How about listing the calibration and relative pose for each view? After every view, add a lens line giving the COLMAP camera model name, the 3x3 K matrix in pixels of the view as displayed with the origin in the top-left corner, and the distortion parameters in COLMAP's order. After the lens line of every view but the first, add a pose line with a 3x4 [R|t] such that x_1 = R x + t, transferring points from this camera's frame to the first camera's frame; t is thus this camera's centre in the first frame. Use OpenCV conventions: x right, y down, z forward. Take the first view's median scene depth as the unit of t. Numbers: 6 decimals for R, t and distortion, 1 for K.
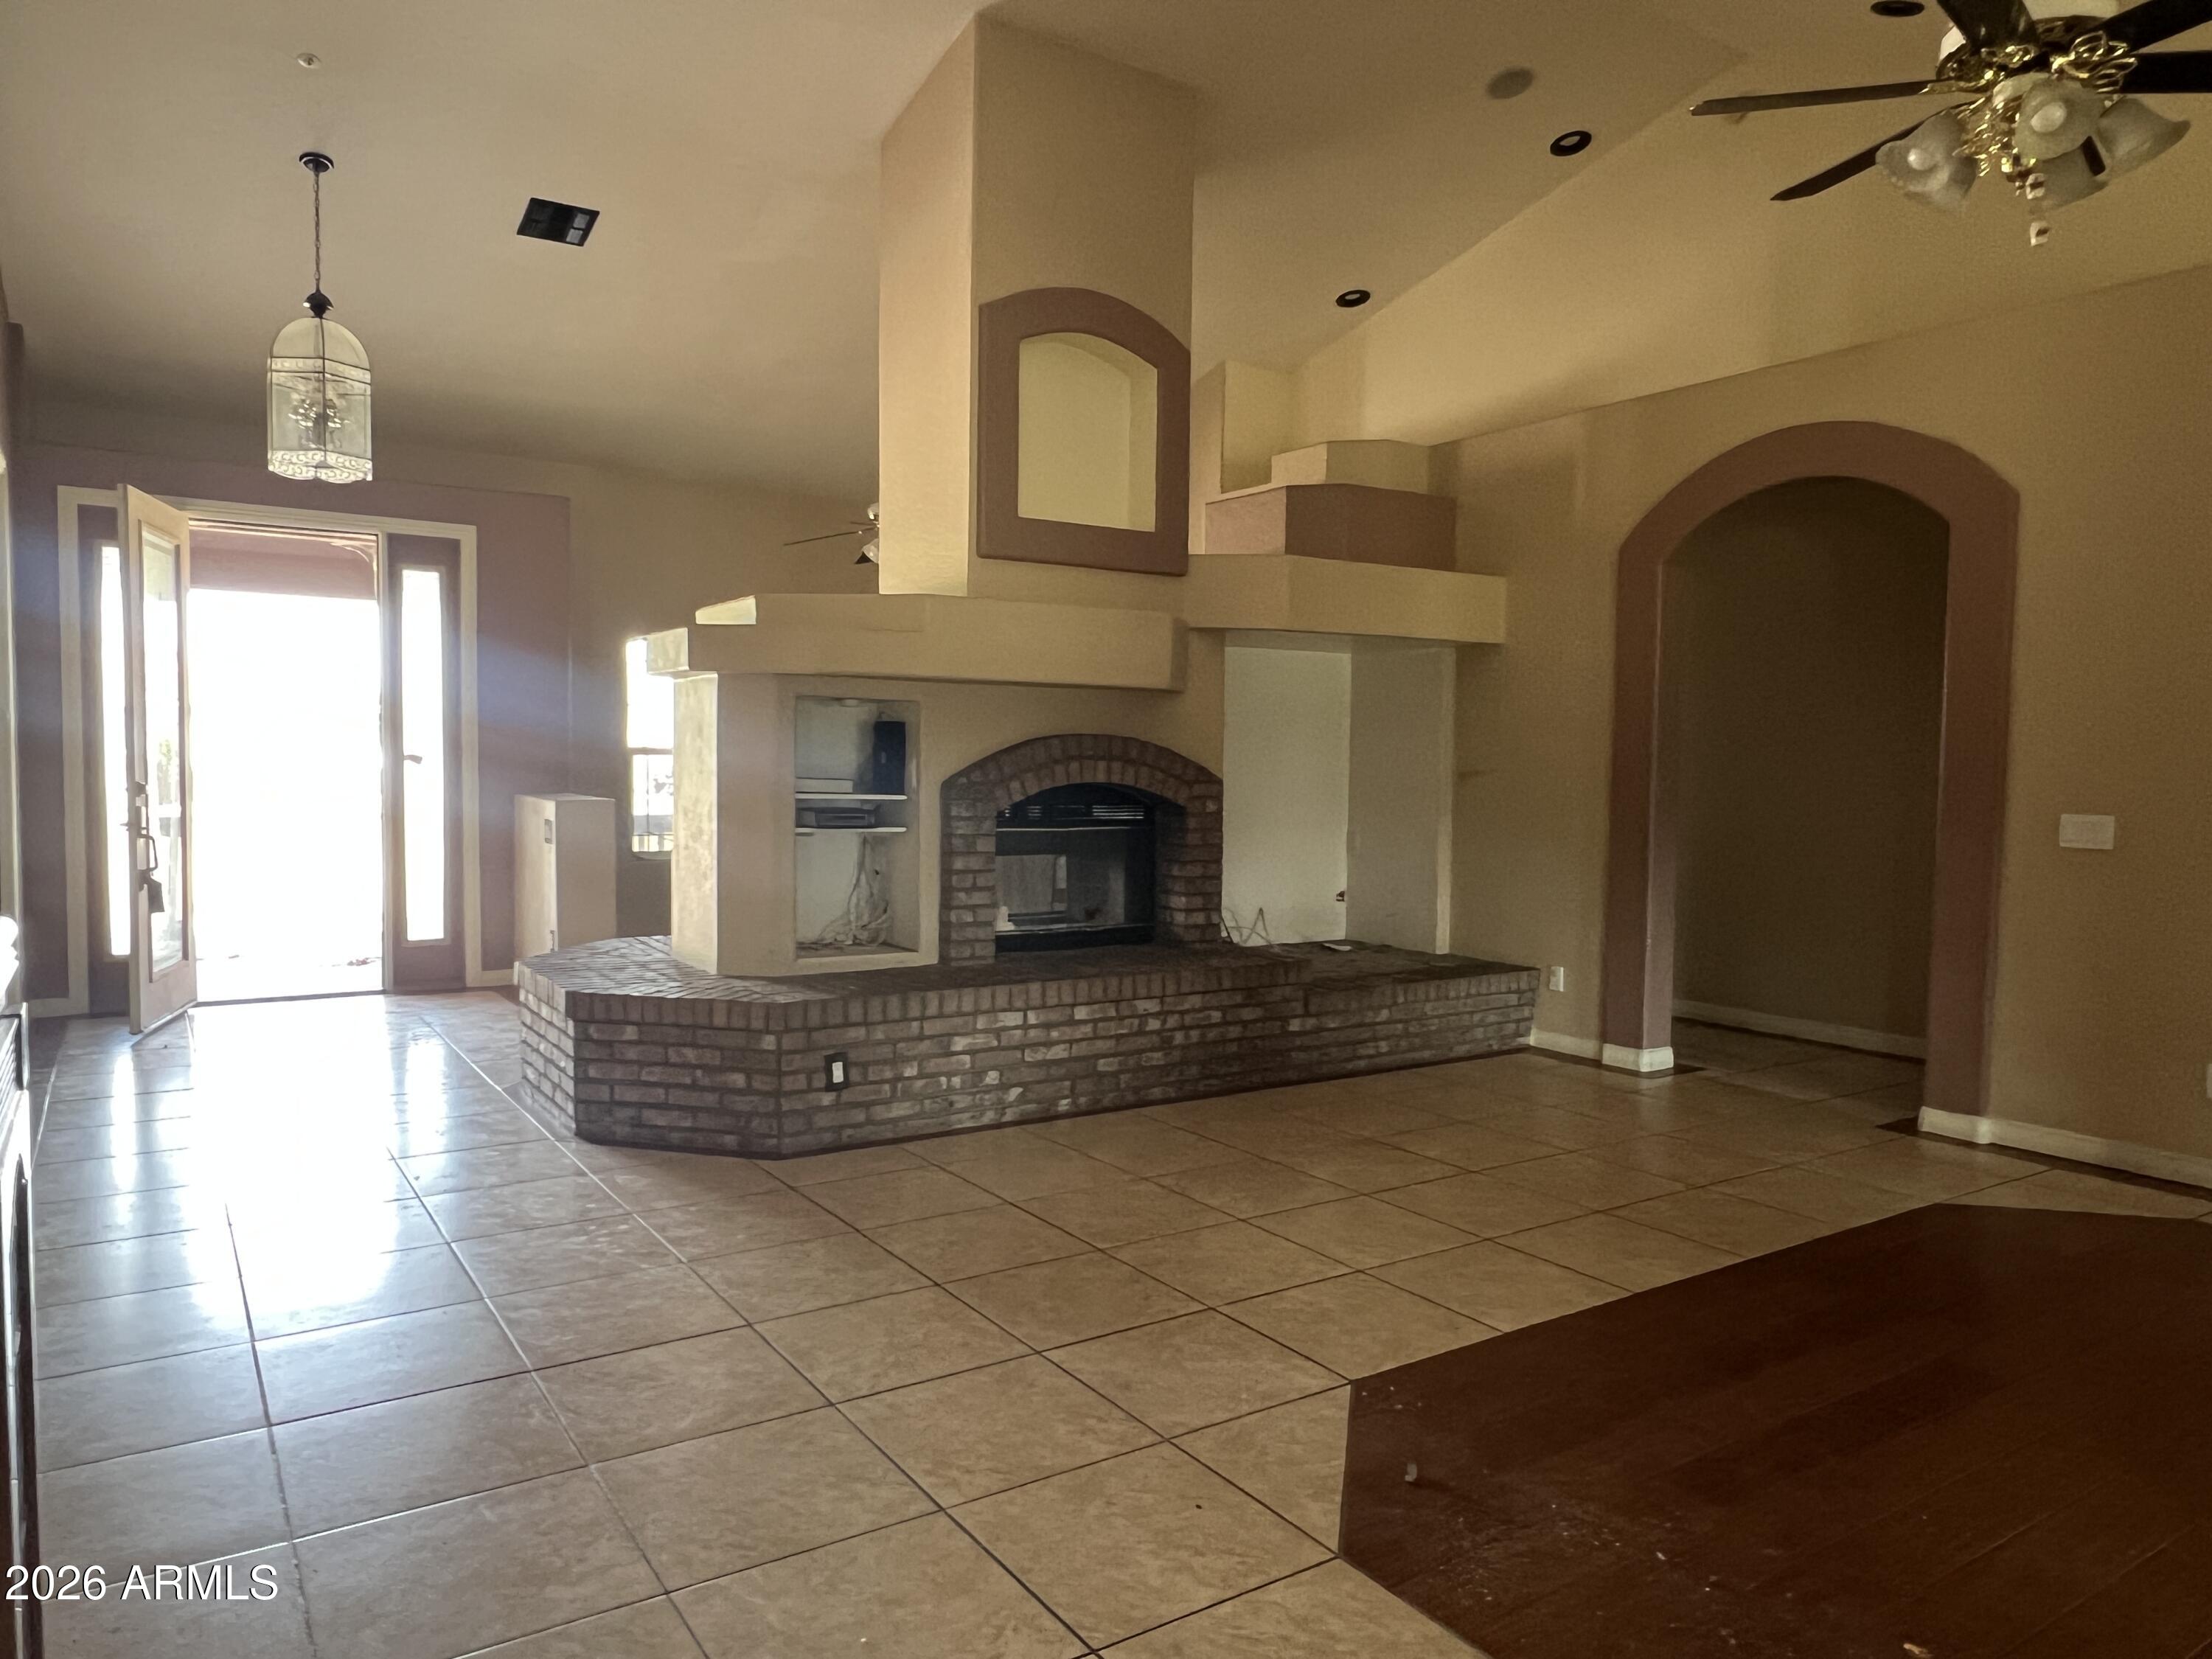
lens RADIAL K [[1468.3, 0, 1120.9], [0, 1468.3, 837.3], [0, 0, 1]] dist [-0.005756, 0.003958]
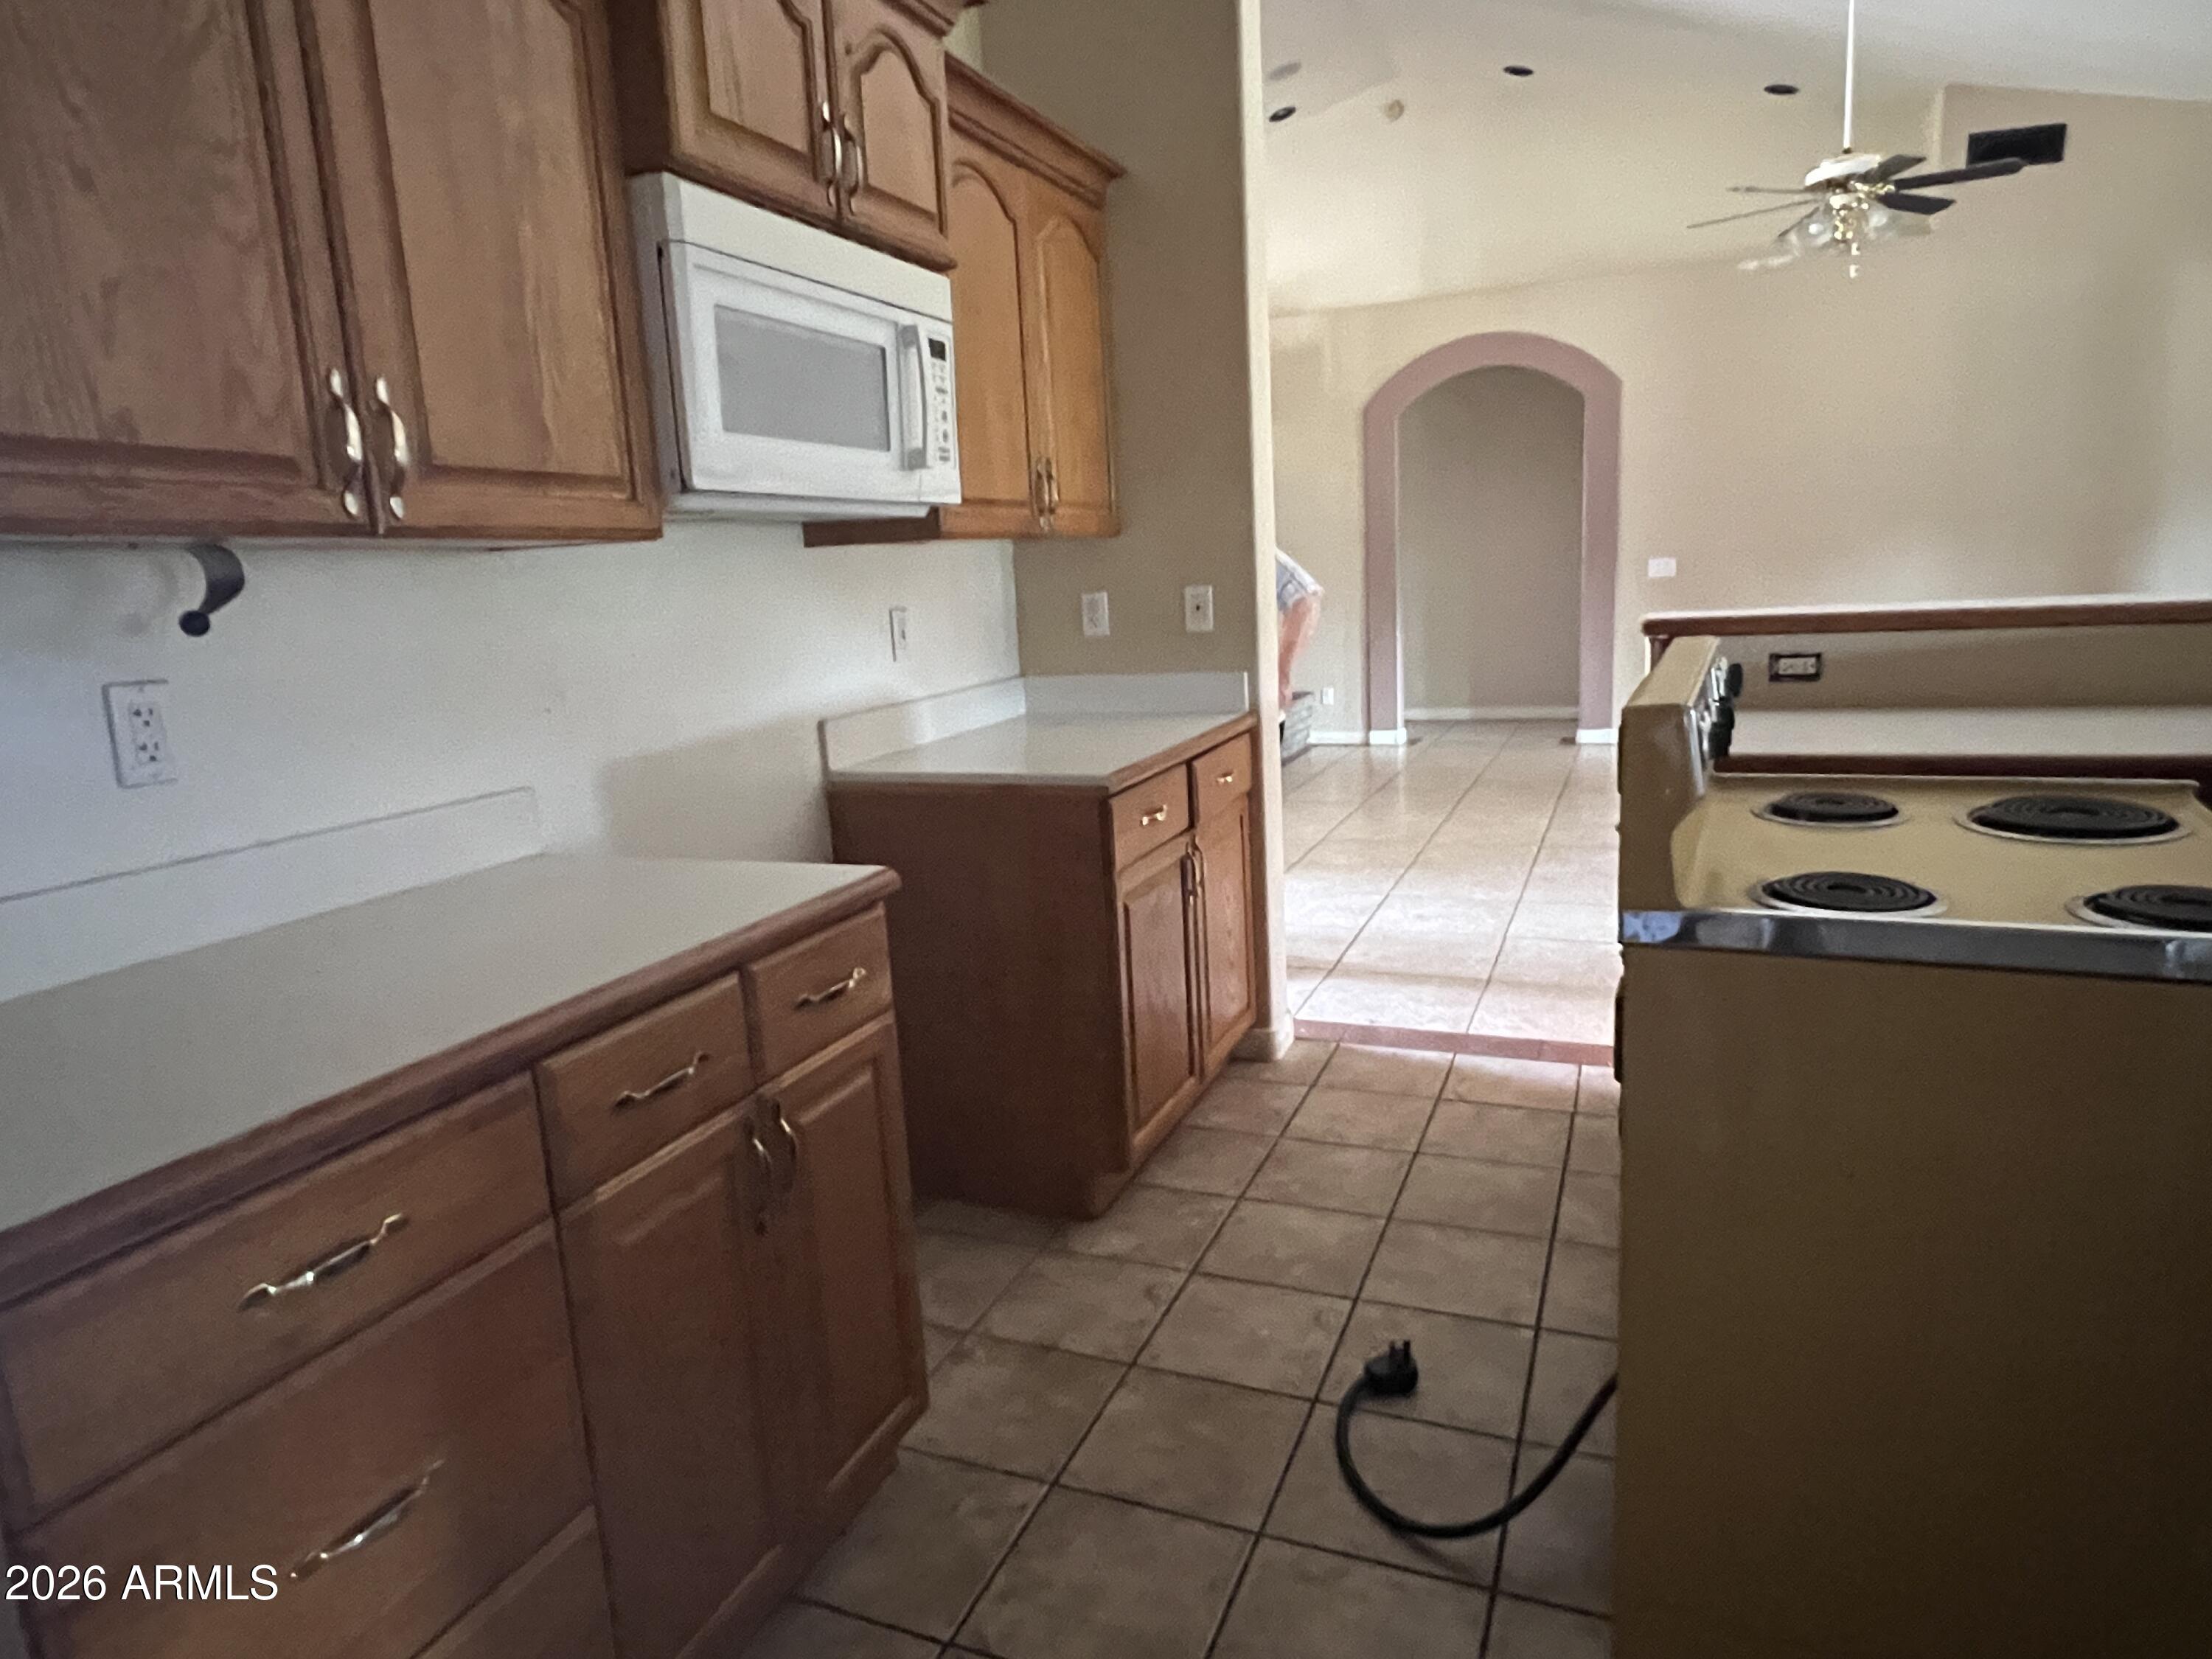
lens RADIAL K [[1285.0, 0, 1097.8], [0, 1285.0, 821.2], [0, 0, 1]] dist [0.005494, 0.000442]
pose [[0.845655, -0.164980, 0.507592, -0.656603], [0.099330, 0.983060, 0.154033, -0.008426], [-0.524406, -0.079840, 0.847717, -0.035950]]
